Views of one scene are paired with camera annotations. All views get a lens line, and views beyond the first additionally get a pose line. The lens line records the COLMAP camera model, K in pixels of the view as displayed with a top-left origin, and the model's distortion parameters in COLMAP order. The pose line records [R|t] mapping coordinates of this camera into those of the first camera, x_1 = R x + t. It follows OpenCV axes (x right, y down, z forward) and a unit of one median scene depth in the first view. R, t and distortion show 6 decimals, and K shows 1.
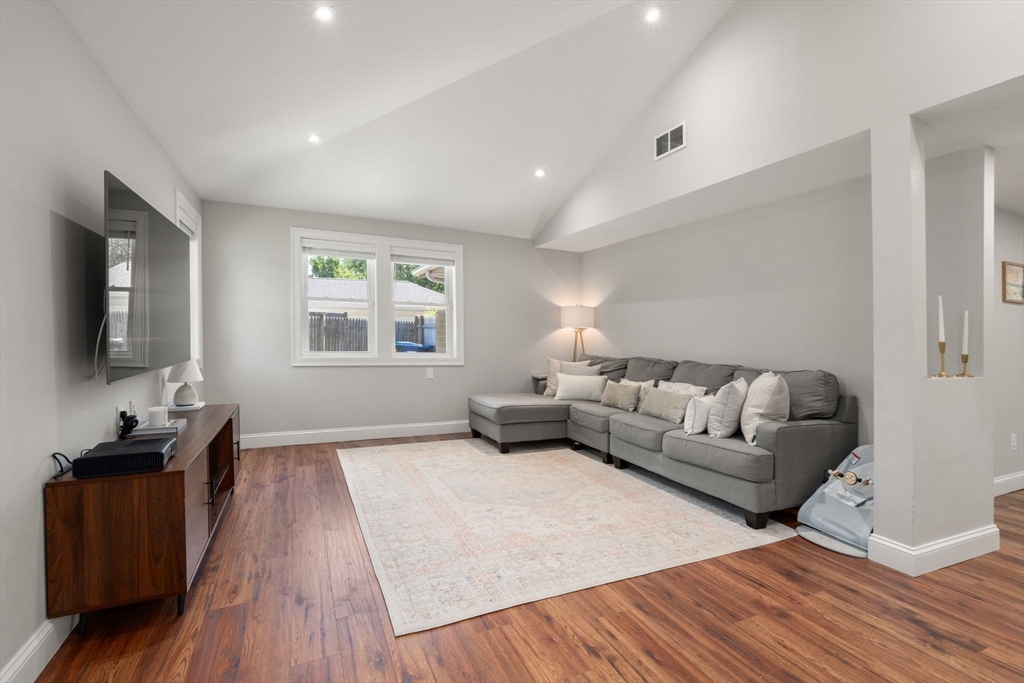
lens RADIAL K [[467.9, 0, 506.7], [0, 467.9, 339.3], [0, 0, 1]] dist [-0.001117, 0.000429]
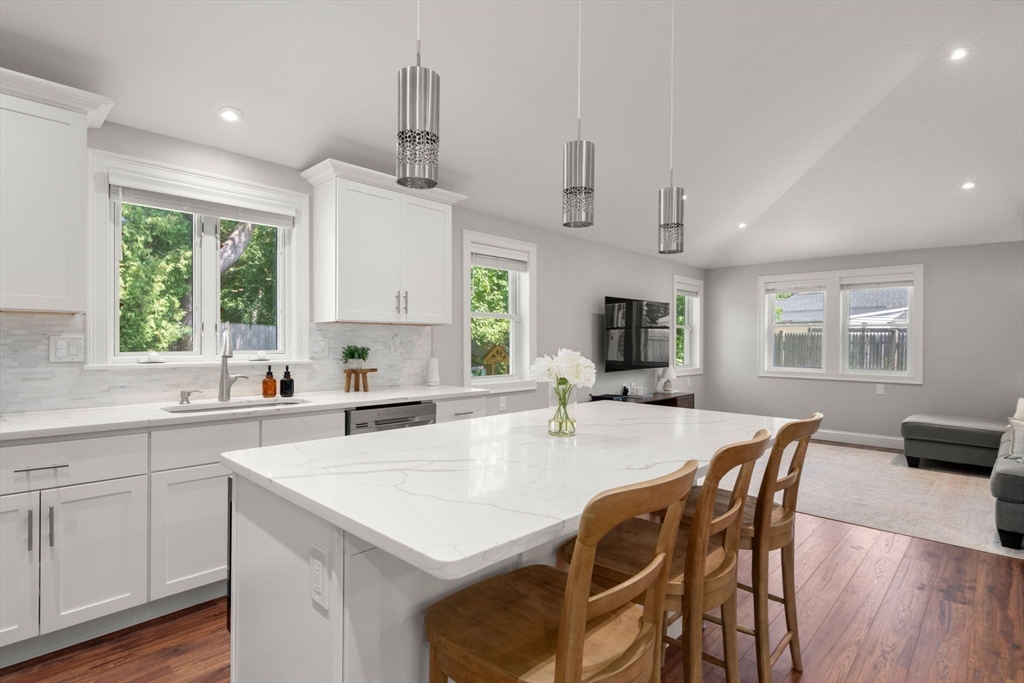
lens RADIAL K [[504.6, 0, 512.4], [0, 504.6, 341.9], [0, 0, 1]] dist [0.006464, 0.001006]
pose [[0.371440, -0.015744, -0.928324, 0.685237], [-0.007007, 0.999780, -0.019760, -0.009110], [0.928431, 0.013844, 0.371248, -0.249281]]
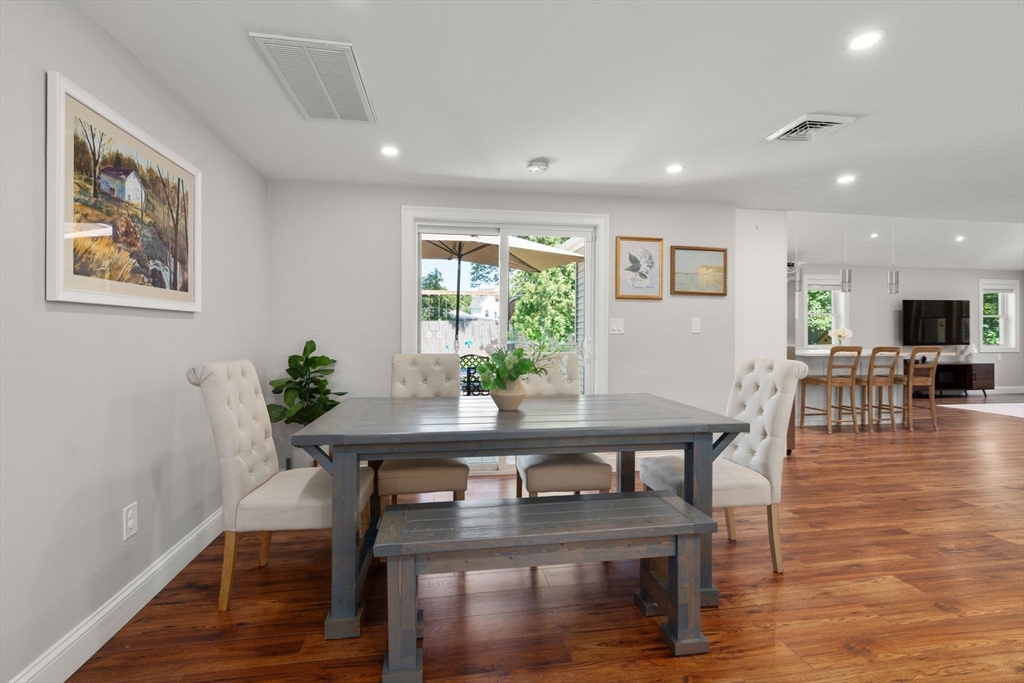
lens RADIAL K [[455.8, 0, 507.1], [0, 455.8, 334.6], [0, 0, 1]] dist [-0.010616, 0.000625]
pose [[-0.271038, -0.016424, -0.962428, 1.798342], [-0.015362, 0.999801, -0.012736, 0.041741], [0.962446, 0.011333, -0.271237, -0.625583]]
